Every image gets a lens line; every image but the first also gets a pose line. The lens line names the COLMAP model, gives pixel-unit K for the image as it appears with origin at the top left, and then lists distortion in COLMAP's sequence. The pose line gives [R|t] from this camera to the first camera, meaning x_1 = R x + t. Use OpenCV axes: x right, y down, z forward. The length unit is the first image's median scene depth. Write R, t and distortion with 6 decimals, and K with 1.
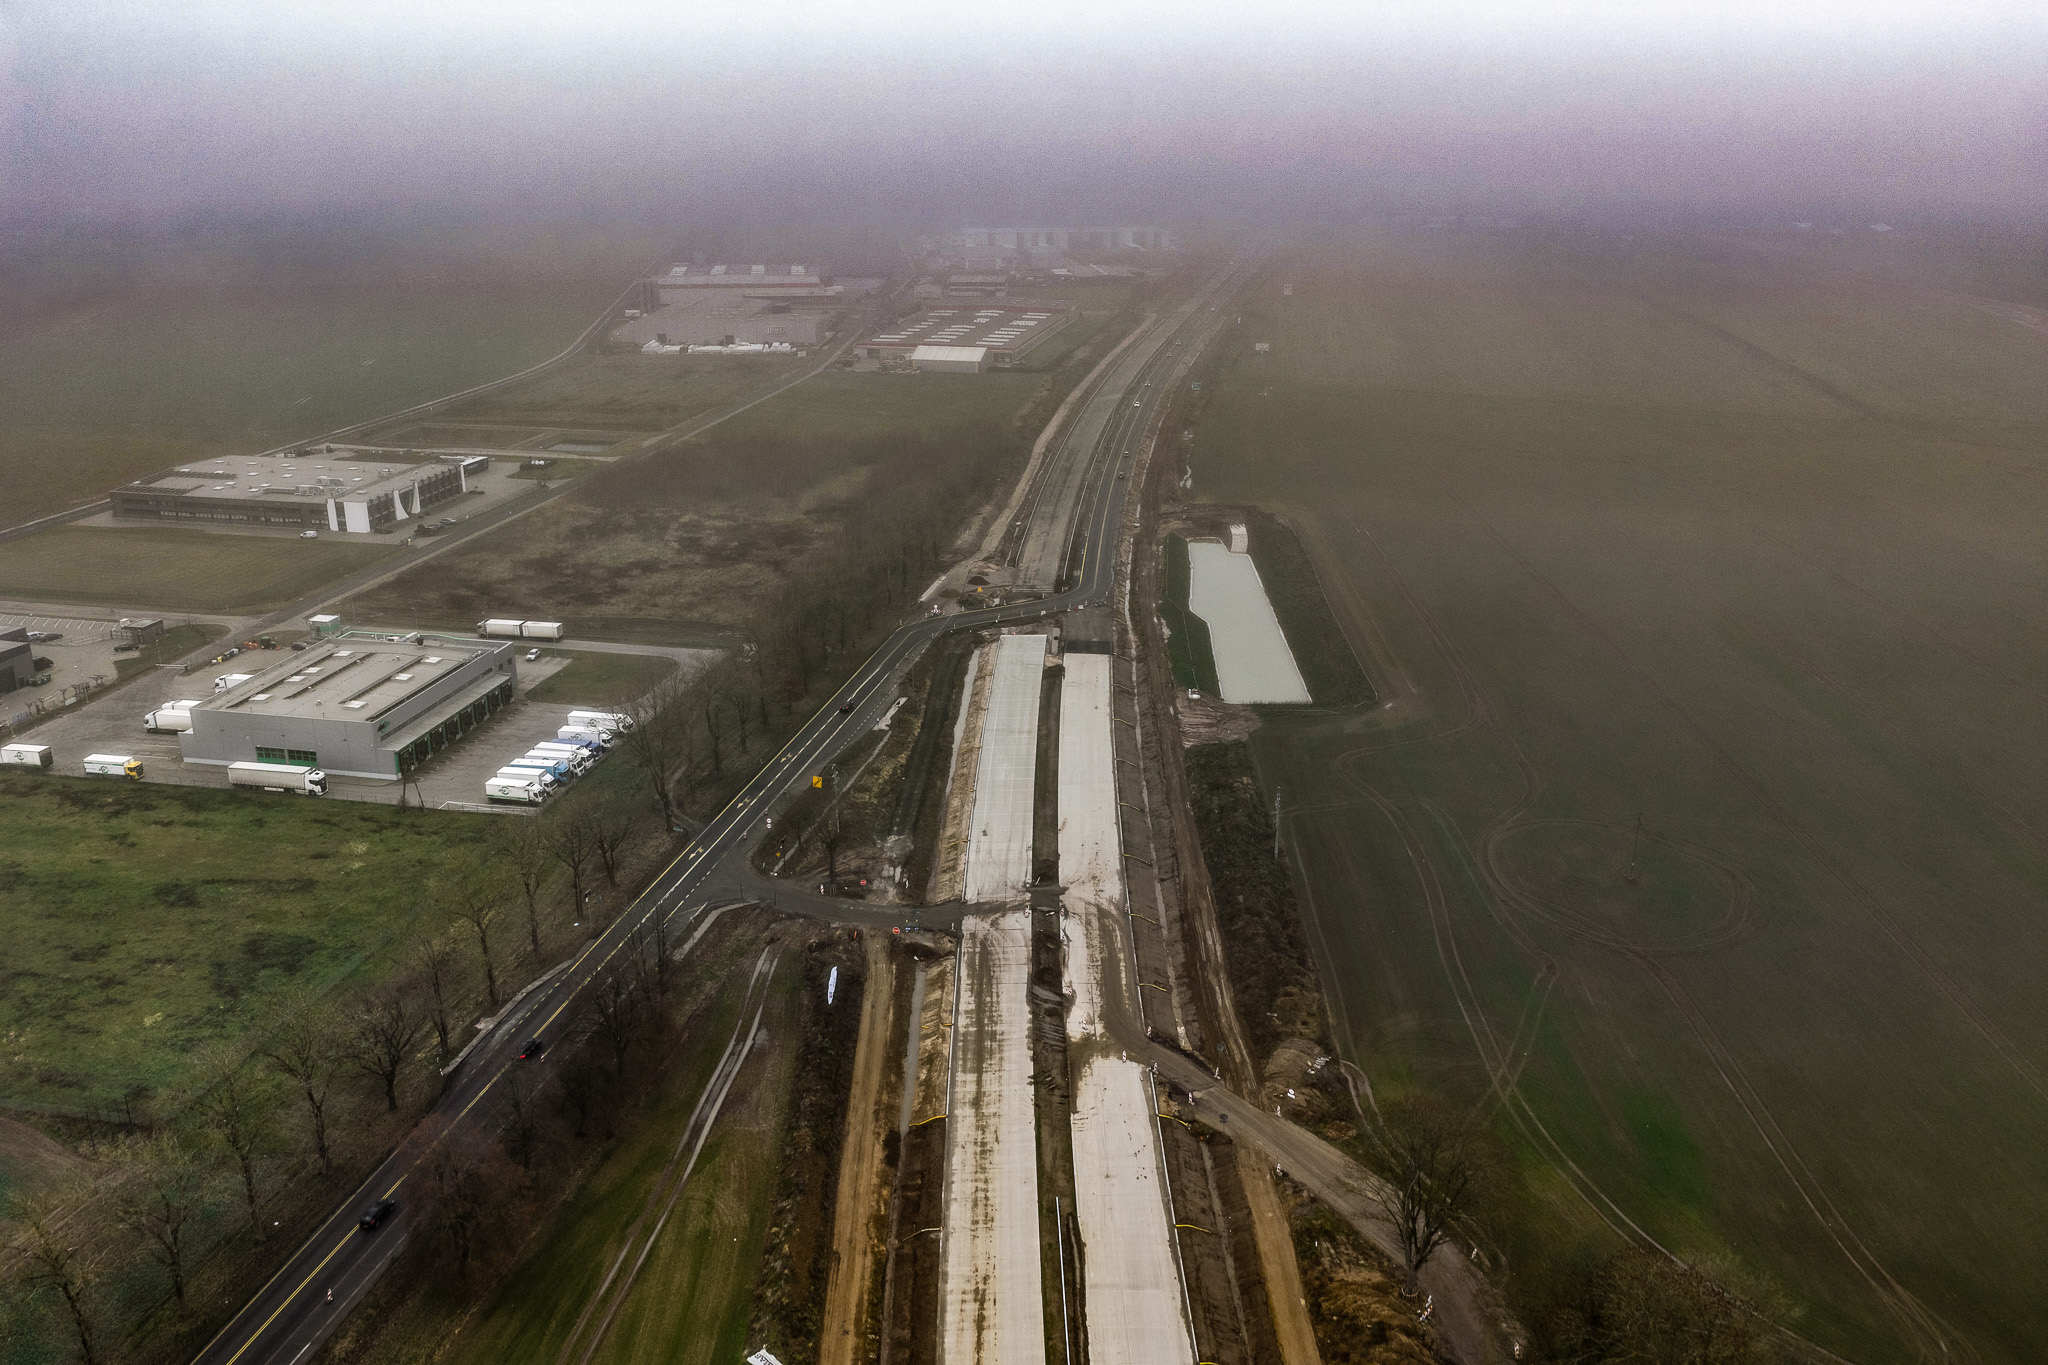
lens RADIAL K [[1604.5, 0, 1024.0], [0, 1604.5, 682.5], [0, 0, 1]] dist [-0.002037, -0.000418]
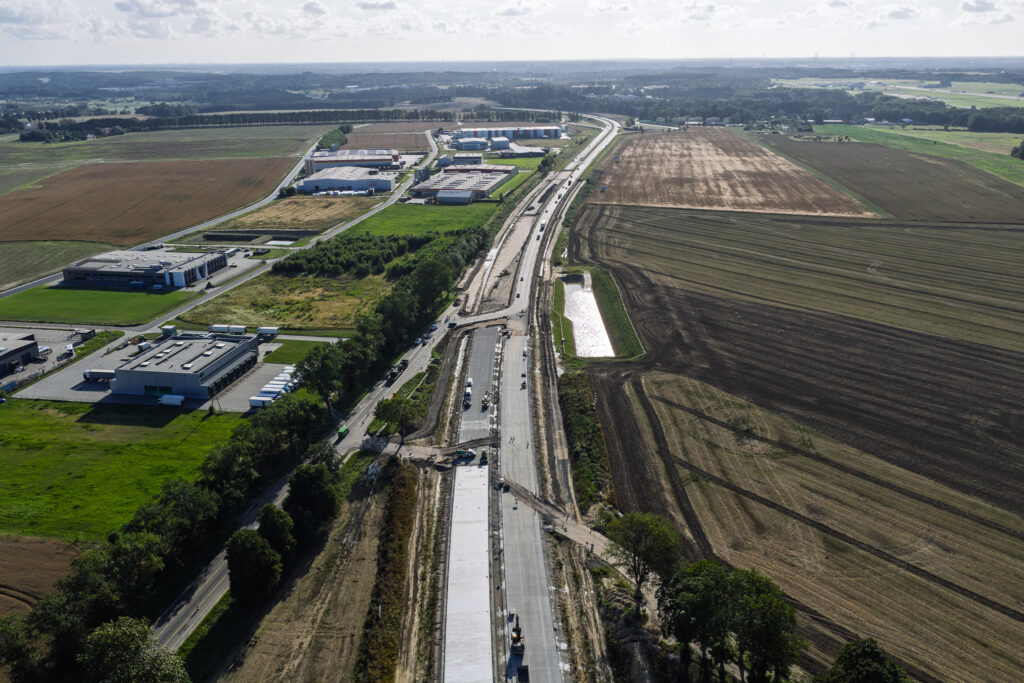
lens RADIAL K [[802.2, 0, 512.0], [0, 802.2, 341.5], [0, 0, 1]] dist [-0.002037, -0.000418]
pose [[0.999615, -0.022540, 0.016210, 0.018769], [0.022659, 0.999717, -0.007210, -0.002102], [-0.016043, 0.007574, 0.999843, -0.123851]]
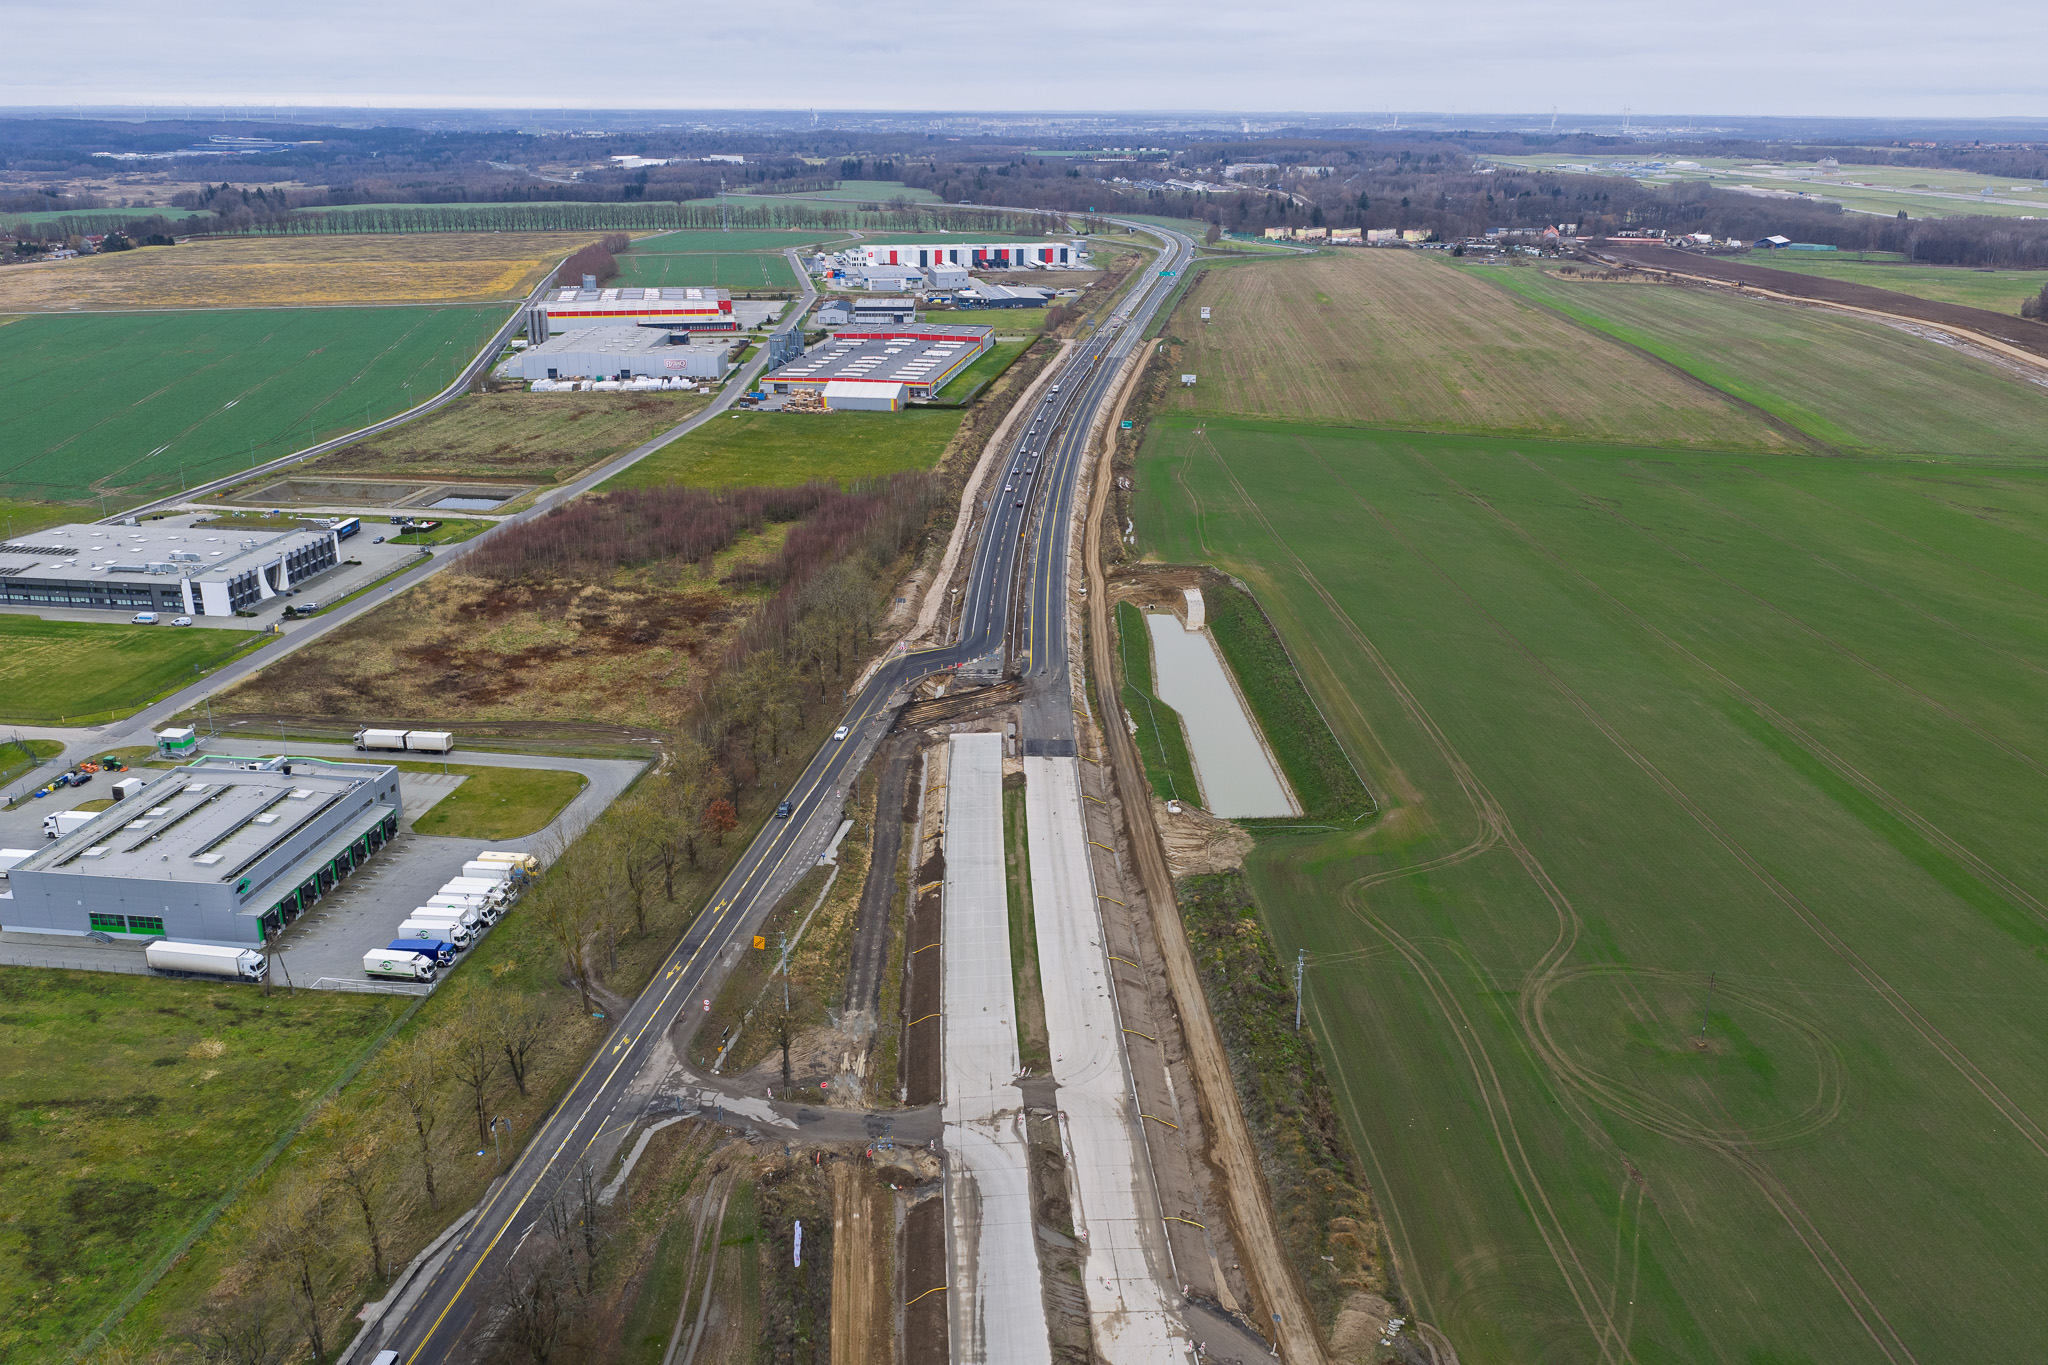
lens RADIAL K [[1604.5, 0, 1024.0], [0, 1604.5, 682.5], [0, 0, 1]] dist [-0.002037, -0.000418]
pose [[0.997769, -0.023184, 0.062606, -0.032643], [0.023321, 0.999727, -0.001459, -0.064038], [-0.062555, 0.002916, 0.998037, 0.112135]]
